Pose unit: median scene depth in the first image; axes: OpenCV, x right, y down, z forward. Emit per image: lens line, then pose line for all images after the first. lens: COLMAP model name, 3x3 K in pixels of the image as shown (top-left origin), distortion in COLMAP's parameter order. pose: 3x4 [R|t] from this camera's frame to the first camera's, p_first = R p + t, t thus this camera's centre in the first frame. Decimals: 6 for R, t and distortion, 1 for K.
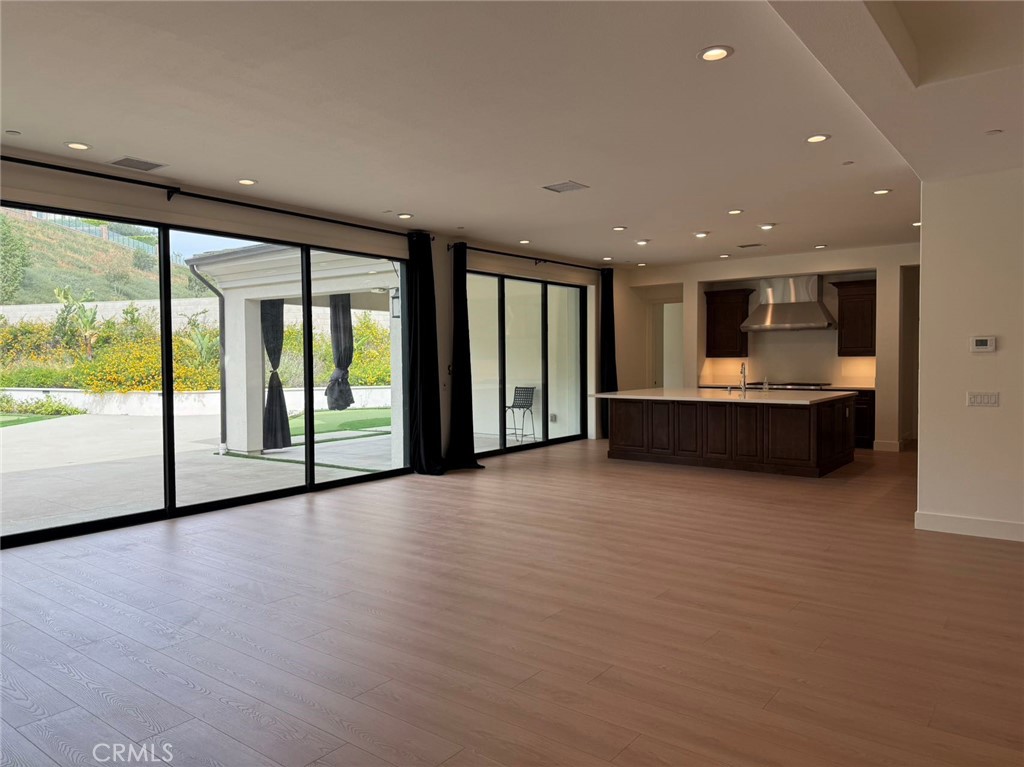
lens RADIAL K [[720.1, 0, 515.5], [0, 720.1, 379.9], [0, 0, 1]] dist [0.123820, -0.169631]
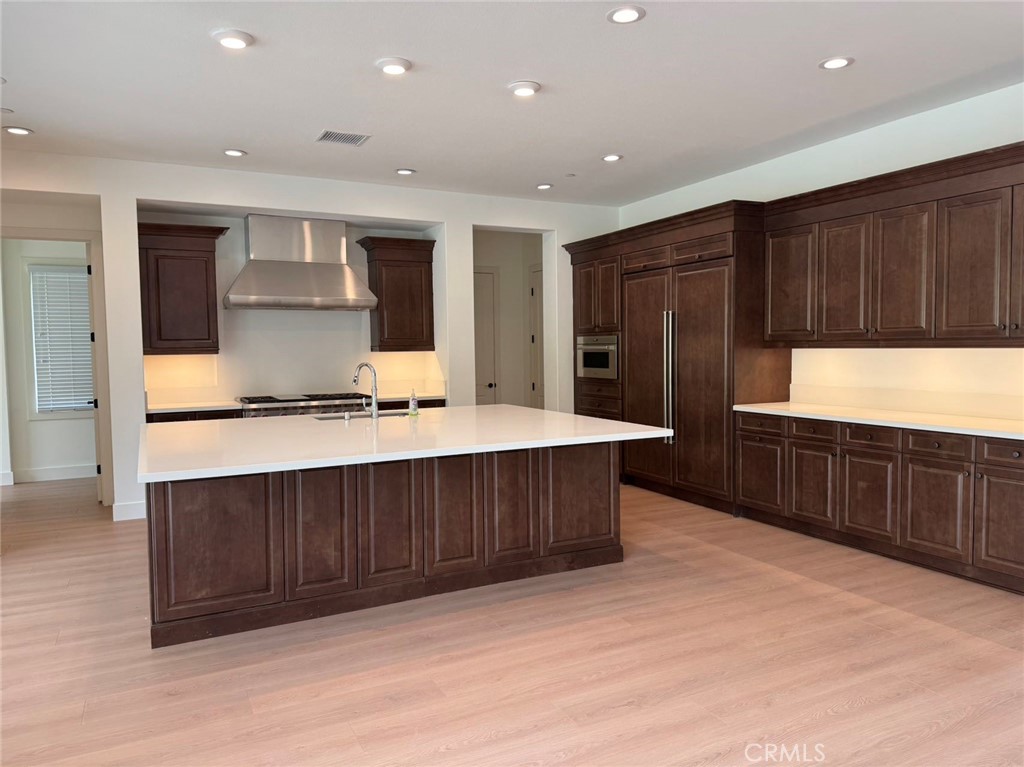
lens RADIAL K [[720.1, 0, 515.5], [0, 720.1, 379.9], [0, 0, 1]] dist [0.123820, -0.169631]
pose [[0.426495, -0.046057, 0.903317, -0.098626], [0.040436, 0.998675, 0.031828, -0.021873], [-0.903586, 0.022952, 0.427792, 0.612241]]
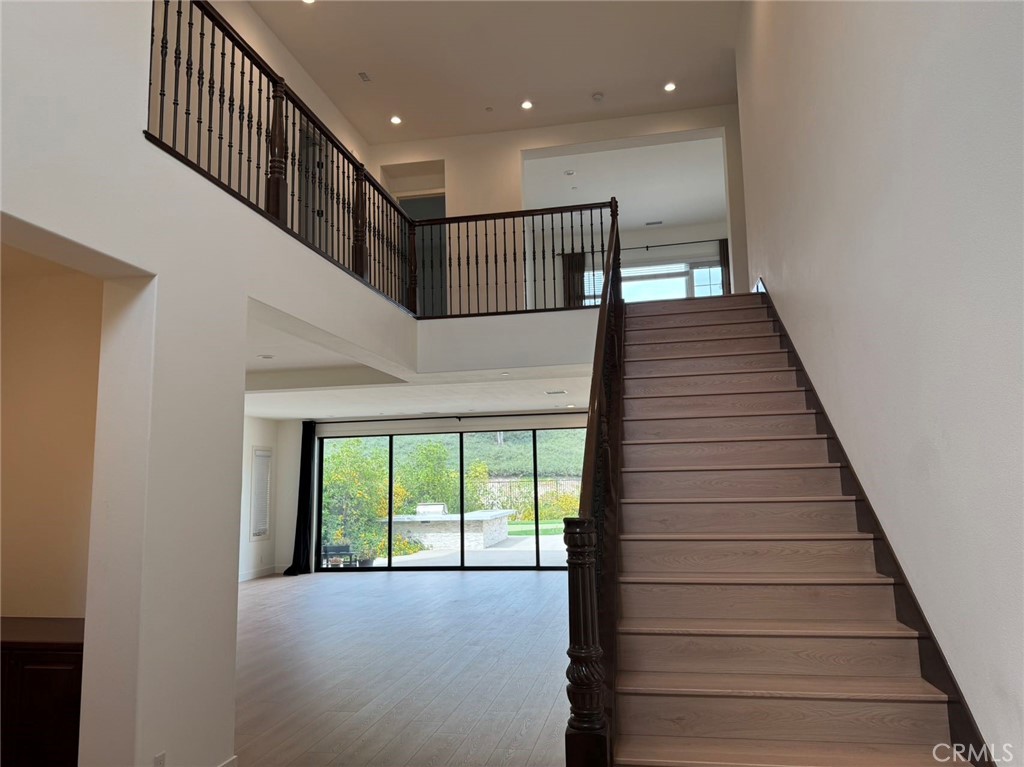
lens RADIAL K [[722.1, 0, 518.7], [0, 722.1, 384.8], [0, 0, 1]] dist [0.145487, -0.134479]
pose [[0.452783, -0.120902, -0.883386, 0.860751], [-0.007114, 0.990243, -0.139173, -0.029658], [0.891592, 0.069300, 0.447505, 0.103194]]
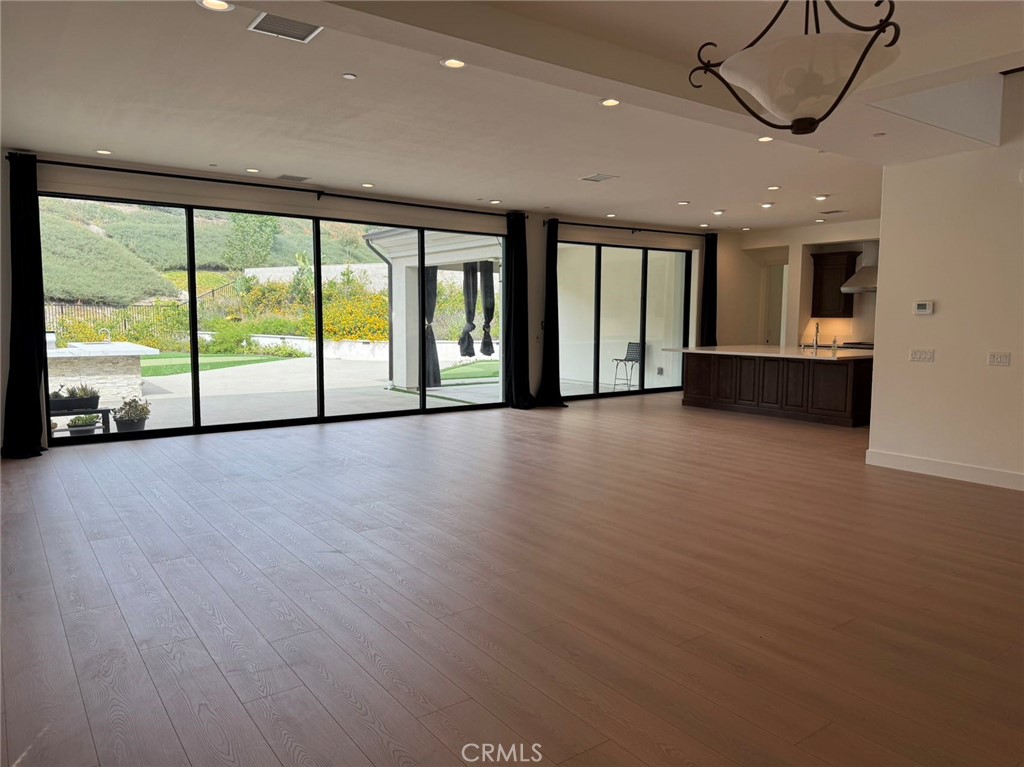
lens RADIAL K [[713.5, 0, 515.7], [0, 713.5, 387.6], [0, 0, 1]] dist [0.129812, -0.164807]
pose [[0.960079, 0.040695, -0.276753, 0.164000], [-0.021301, 0.997124, 0.072728, 0.003236], [0.278916, -0.063930, 0.958185, -0.141117]]
